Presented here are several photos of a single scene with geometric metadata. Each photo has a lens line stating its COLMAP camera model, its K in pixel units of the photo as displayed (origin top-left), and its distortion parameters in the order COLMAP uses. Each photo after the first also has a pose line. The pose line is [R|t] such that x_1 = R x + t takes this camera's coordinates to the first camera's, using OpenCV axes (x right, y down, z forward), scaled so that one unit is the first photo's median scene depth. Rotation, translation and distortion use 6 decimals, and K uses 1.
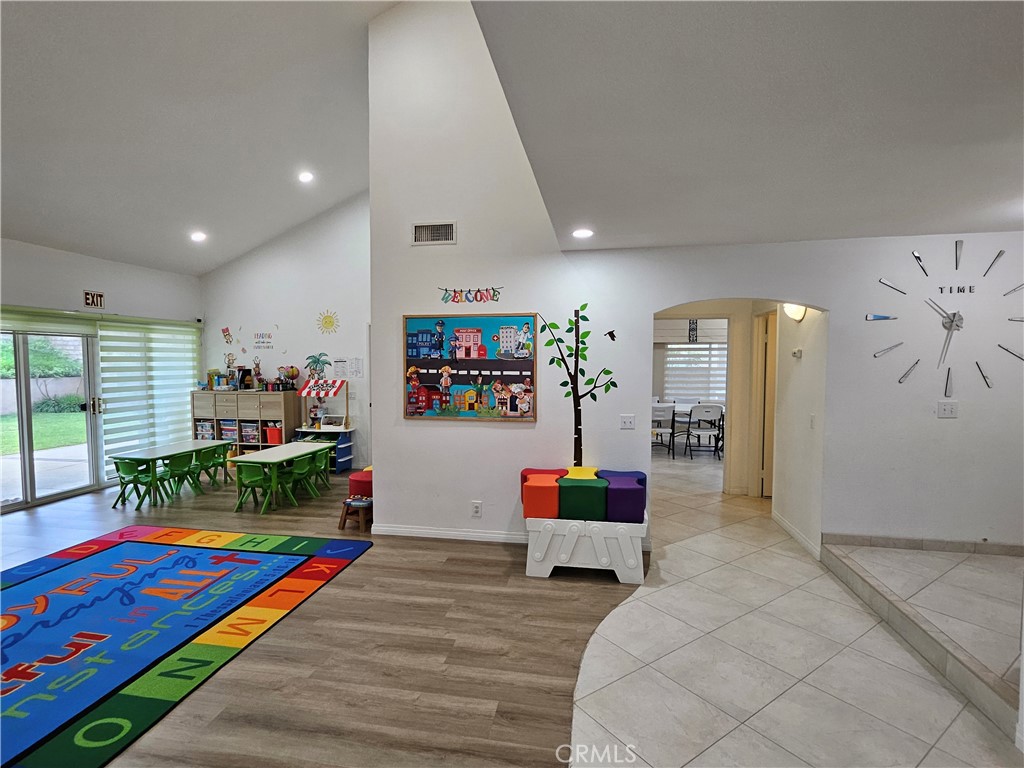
lens RADIAL K [[502.9, 0, 512.0], [0, 502.9, 384.0], [0, 0, 1]] dist [0.000651, -0.000044]
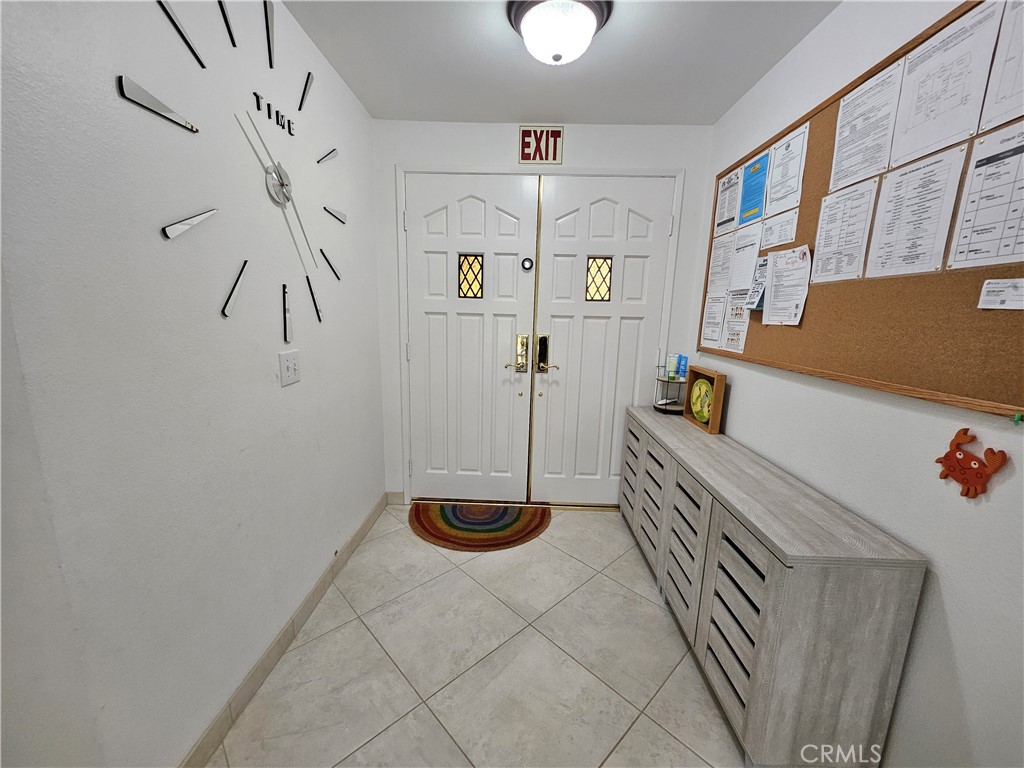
lens RADIAL K [[402.3, 0, 511.2], [0, 402.3, 387.2], [0, 0, 1]] dist [0.000543, -0.000212]
pose [[-0.148294, -0.188014, 0.970907, 0.432059], [0.019897, 0.980996, 0.193007, -0.004652], [-0.988743, 0.047939, -0.141735, 0.844686]]
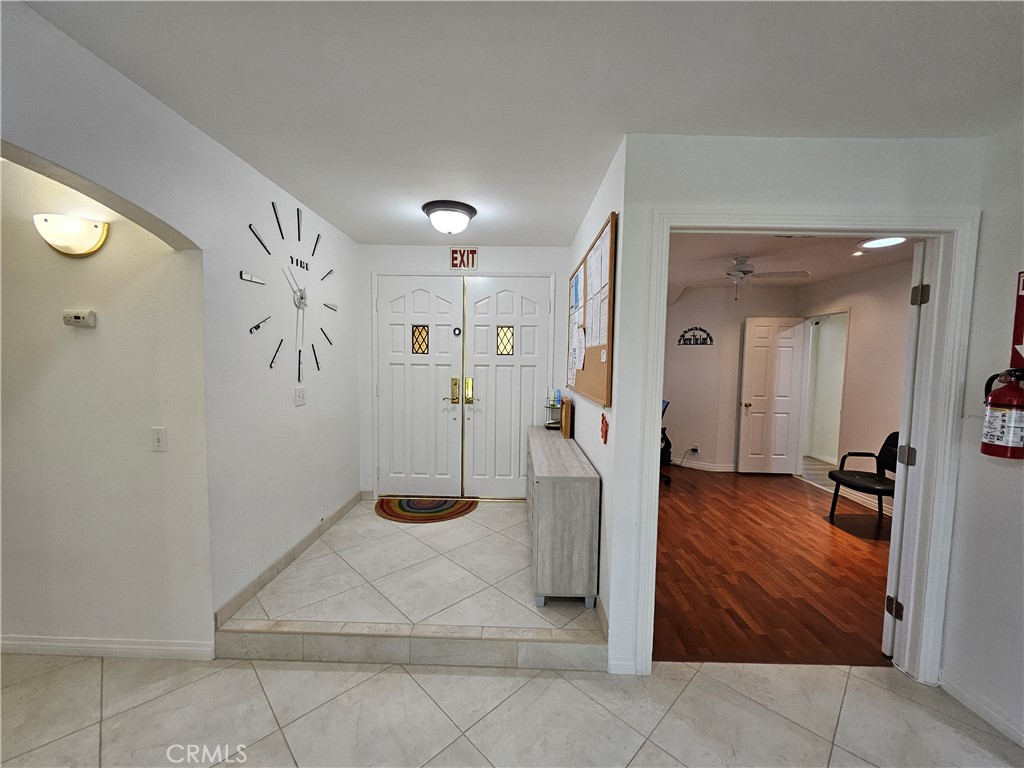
lens RADIAL K [[402.3, 0, 511.2], [0, 402.3, 387.2], [0, 0, 1]] dist [0.000543, -0.000212]
pose [[-0.159232, -0.071424, 0.984654, 0.093416], [0.029523, 0.996589, 0.077064, -0.010018], [-0.986800, 0.041341, -0.156580, 0.746703]]
